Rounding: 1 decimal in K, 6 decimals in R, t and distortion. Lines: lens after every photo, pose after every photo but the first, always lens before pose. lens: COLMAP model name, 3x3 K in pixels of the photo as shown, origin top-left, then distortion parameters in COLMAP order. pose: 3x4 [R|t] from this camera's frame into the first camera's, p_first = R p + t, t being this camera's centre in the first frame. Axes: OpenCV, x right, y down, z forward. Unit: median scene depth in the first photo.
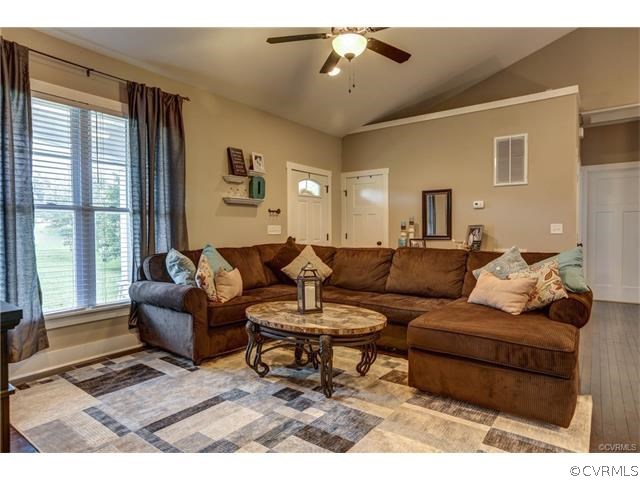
lens RADIAL K [[377.6, 0, 321.3], [0, 377.6, 236.9], [0, 0, 1]] dist [-0.010092, -0.000373]
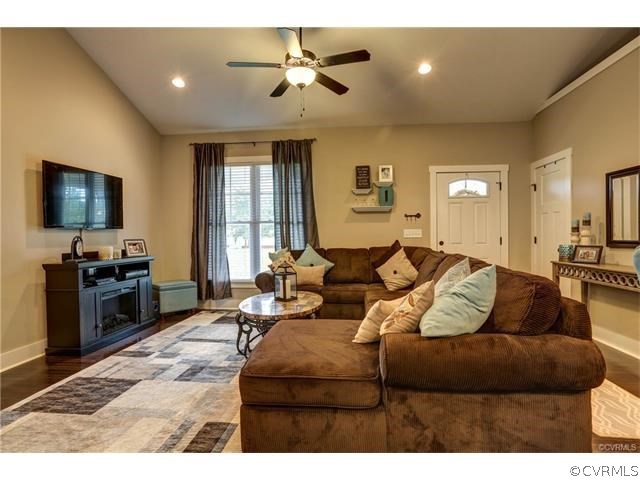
lens RADIAL K [[342.7, 0, 318.5], [0, 342.7, 234.7], [0, 0, 1]] dist [-0.029180, 0.000169]
pose [[0.512625, -0.001905, -0.858611, 0.732342], [-0.008294, 0.999940, -0.007171, -0.007910], [0.858573, 0.010798, 0.512578, 0.370795]]
